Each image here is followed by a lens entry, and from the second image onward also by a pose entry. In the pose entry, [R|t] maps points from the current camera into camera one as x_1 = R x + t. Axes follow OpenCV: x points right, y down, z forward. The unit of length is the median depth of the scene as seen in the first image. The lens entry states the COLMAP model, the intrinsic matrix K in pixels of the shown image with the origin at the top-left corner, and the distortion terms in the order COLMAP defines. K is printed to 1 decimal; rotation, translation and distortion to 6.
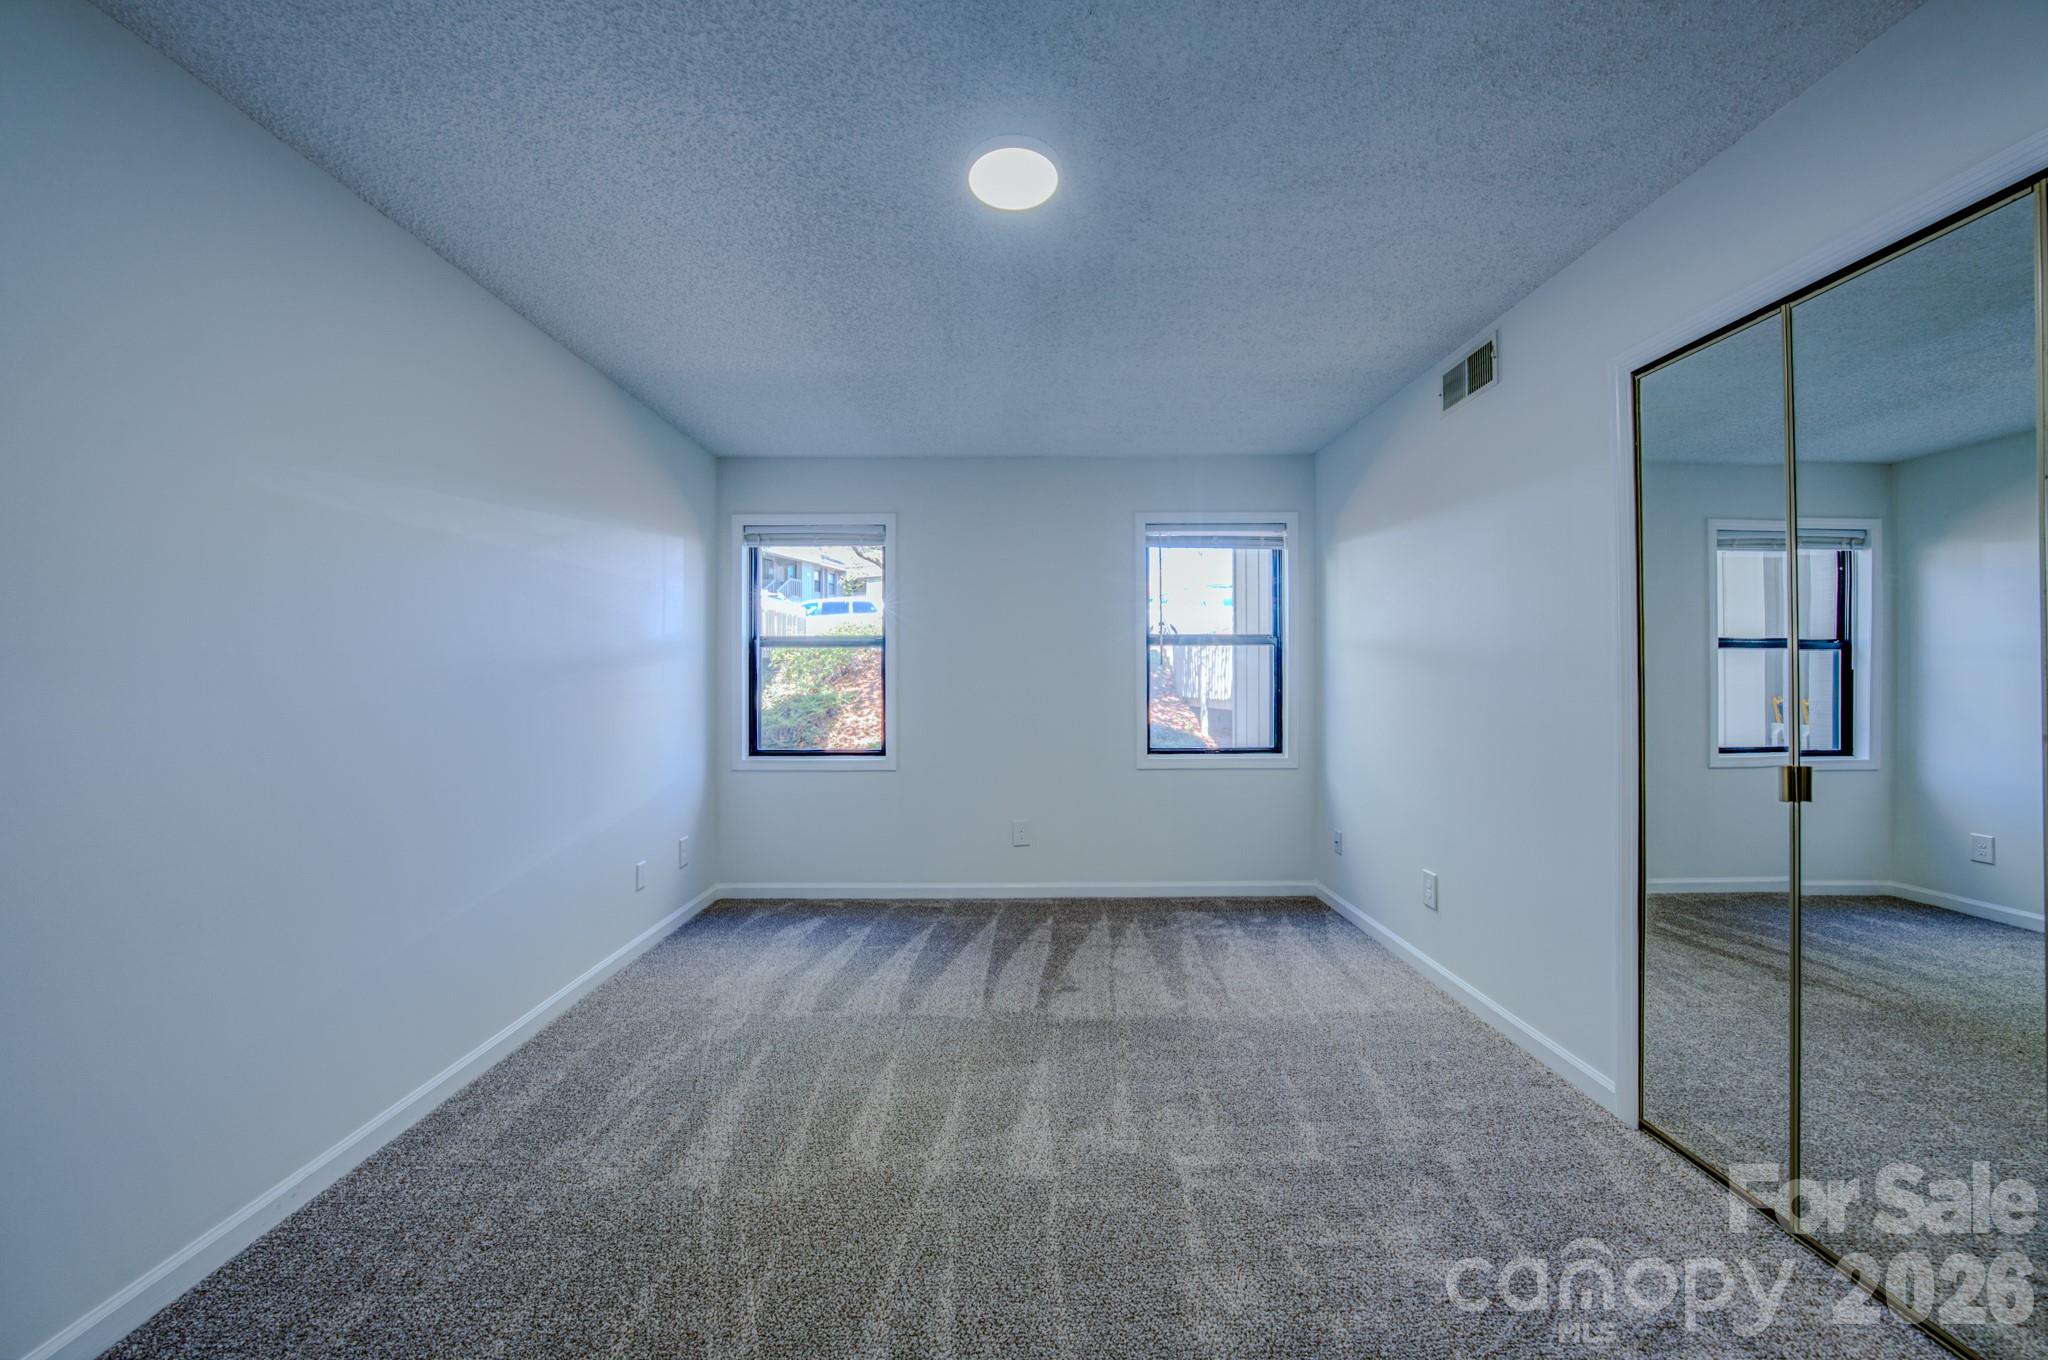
lens RADIAL K [[700.3, 0, 1015.2], [0, 700.3, 669.0], [0, 0, 1]] dist [-0.021439, 0.004545]
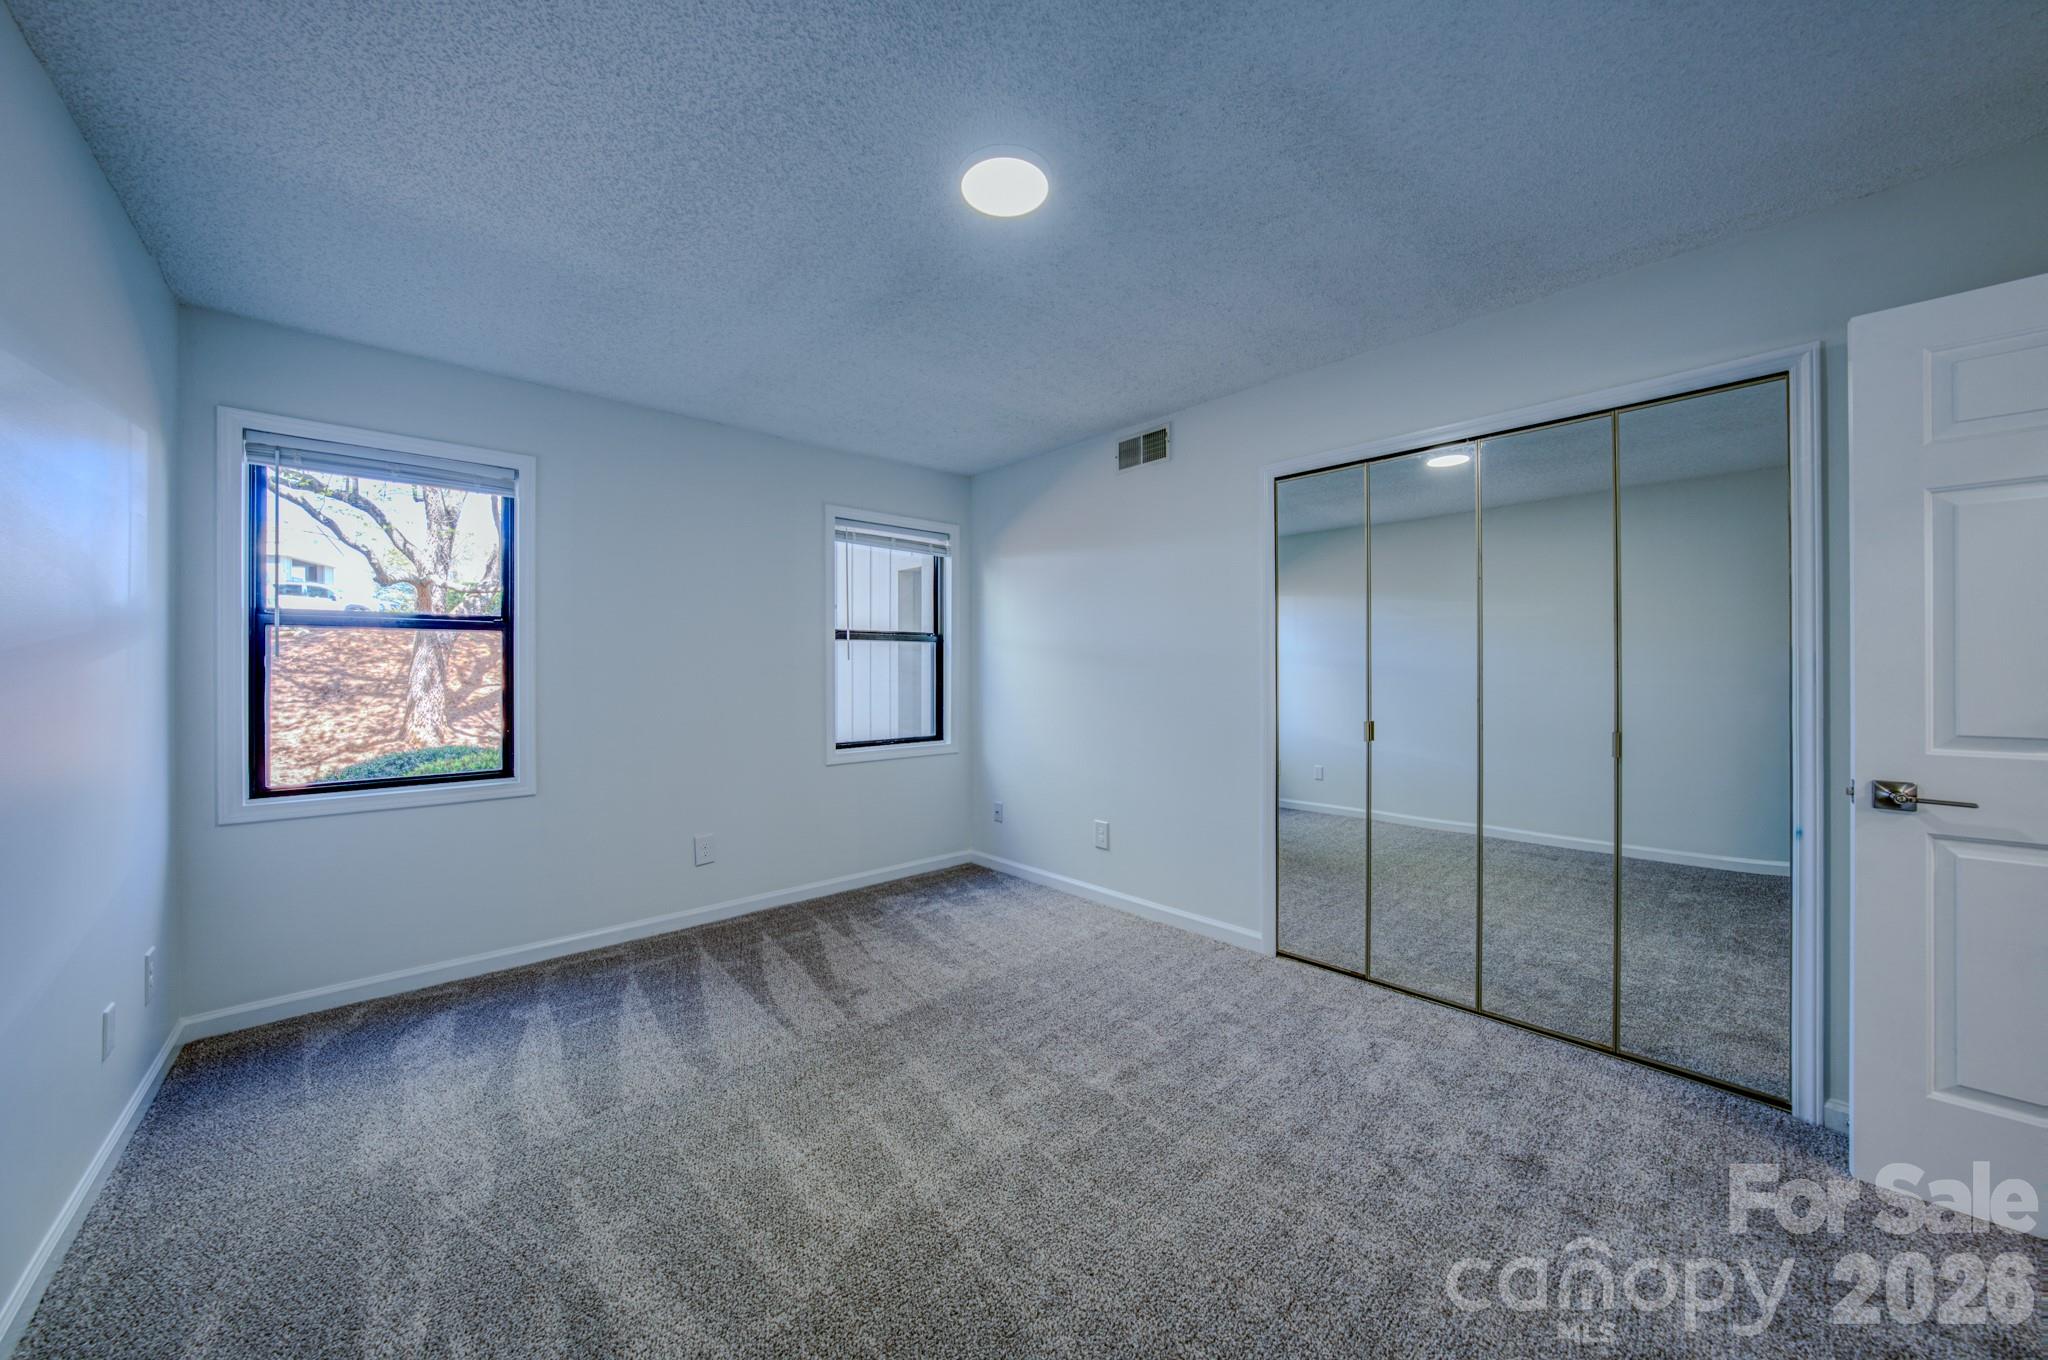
lens RADIAL K [[700.3, 0, 1015.2], [0, 700.3, 669.0], [0, 0, 1]] dist [-0.021439, 0.004545]
pose [[0.751343, 0.001662, 0.659910, -0.341888], [-0.006747, 0.999964, 0.005164, 0.000779], [-0.659878, -0.008332, 0.751327, 0.109406]]
